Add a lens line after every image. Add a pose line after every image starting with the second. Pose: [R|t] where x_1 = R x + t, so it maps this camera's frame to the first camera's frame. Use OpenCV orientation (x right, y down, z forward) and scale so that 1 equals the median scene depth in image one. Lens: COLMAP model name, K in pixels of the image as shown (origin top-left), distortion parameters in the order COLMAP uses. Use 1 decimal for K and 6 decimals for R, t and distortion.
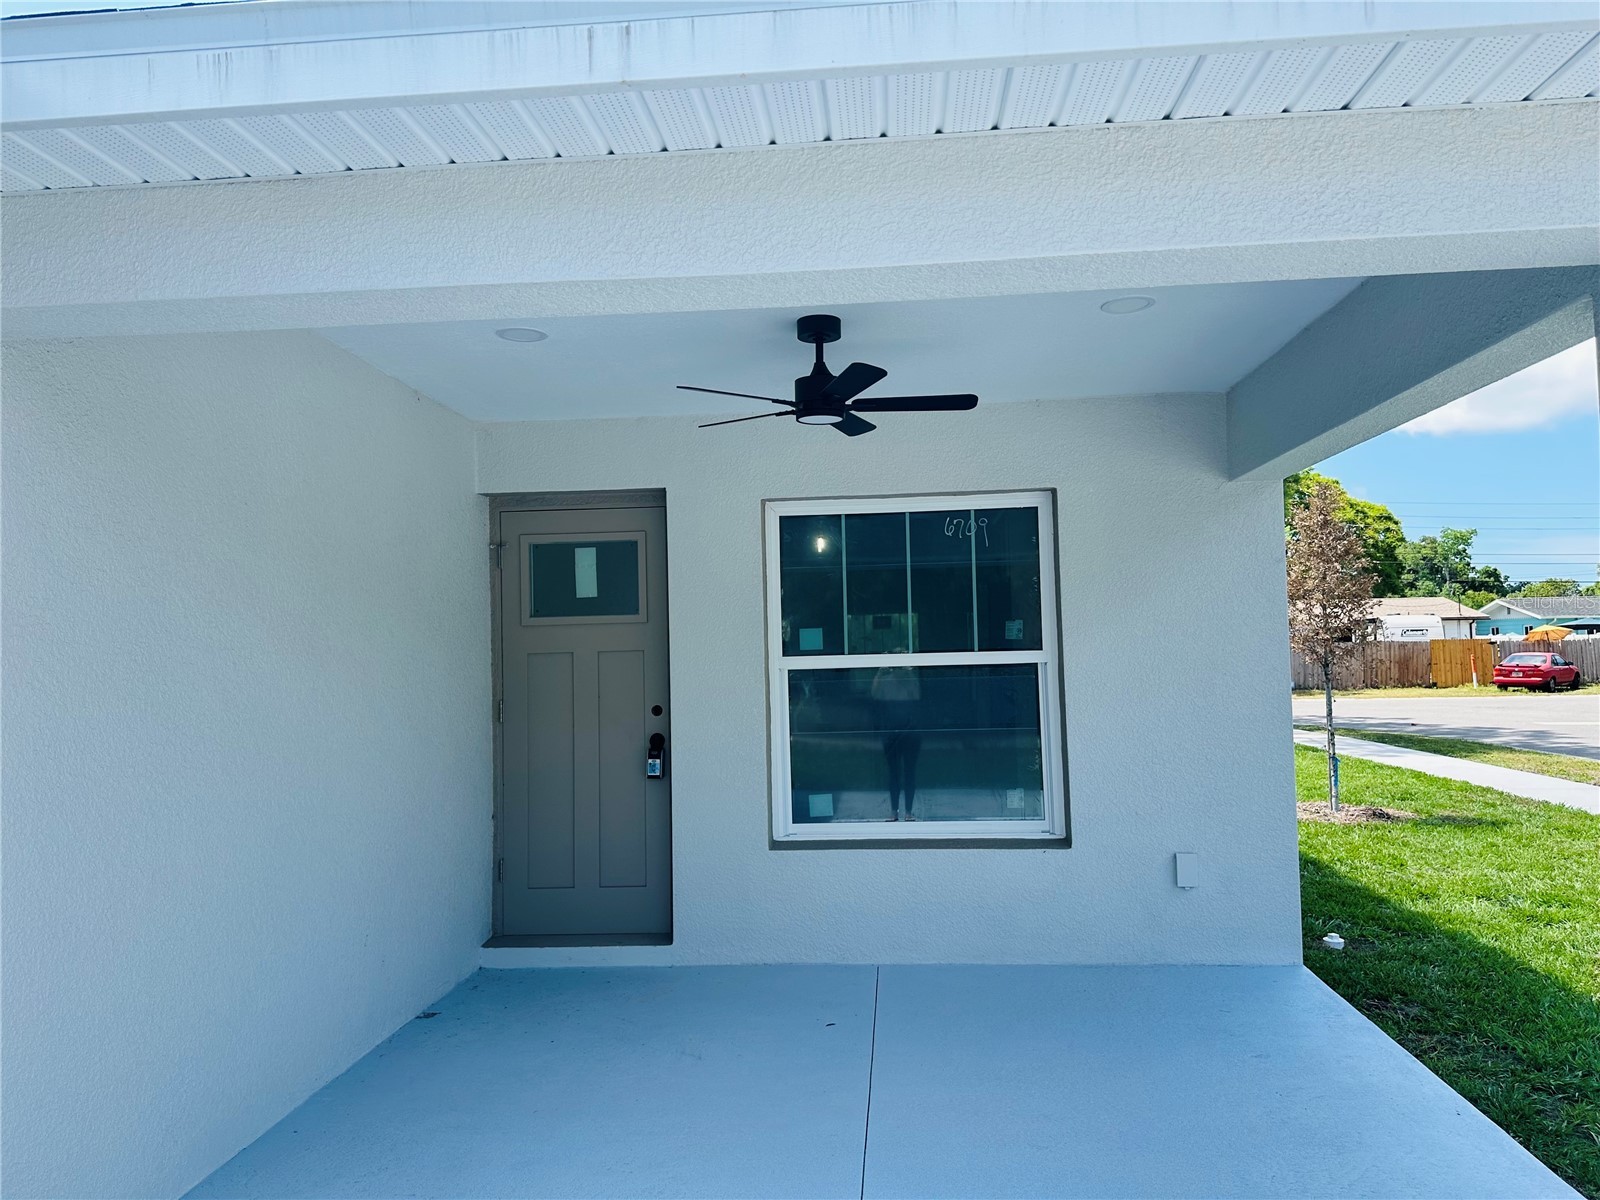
lens RADIAL K [[1101.0, 0, 803.9], [0, 1101.0, 599.6], [0, 0, 1]] dist [0.060878, -0.080707]
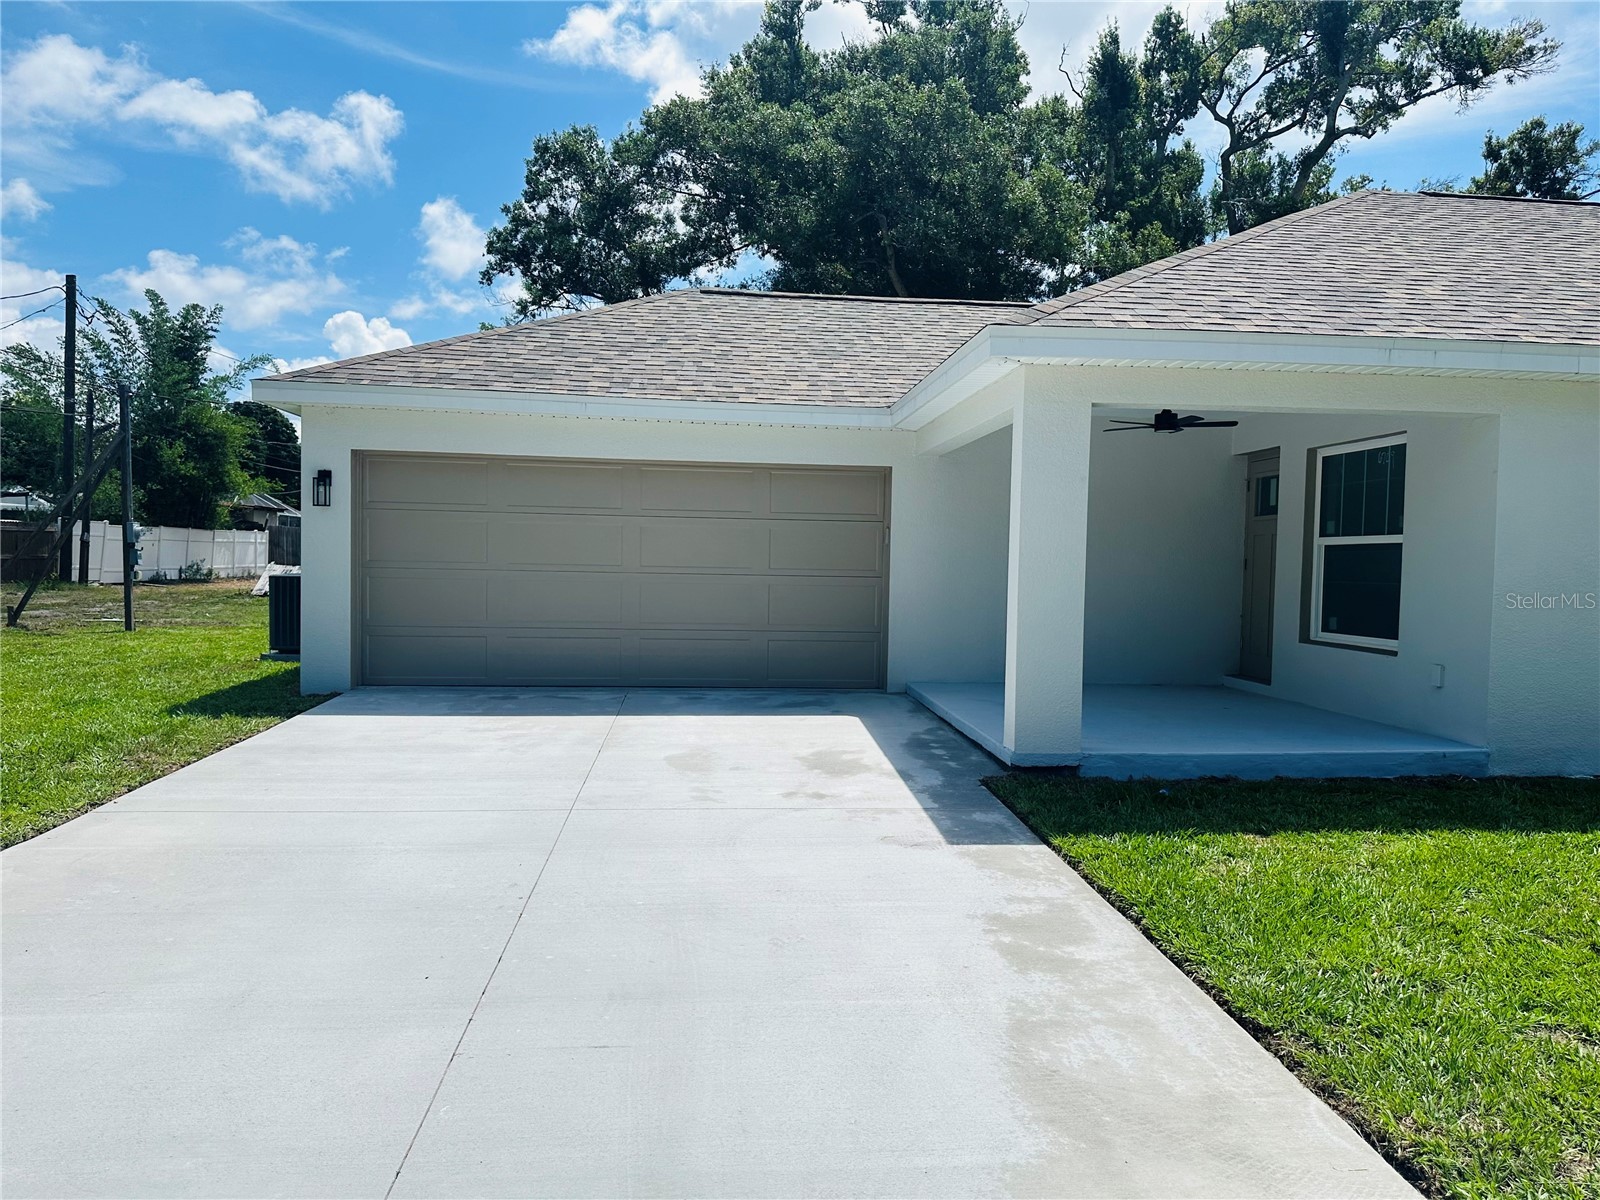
lens RADIAL K [[1101.0, 0, 803.9], [0, 1101.0, 599.6], [0, 0, 1]] dist [0.060878, -0.080707]
pose [[0.158945, 0.062697, -0.985295, 1.612192], [0.025643, 0.997383, 0.067603, 0.009632], [0.986954, -0.036011, 0.156921, -0.095801]]
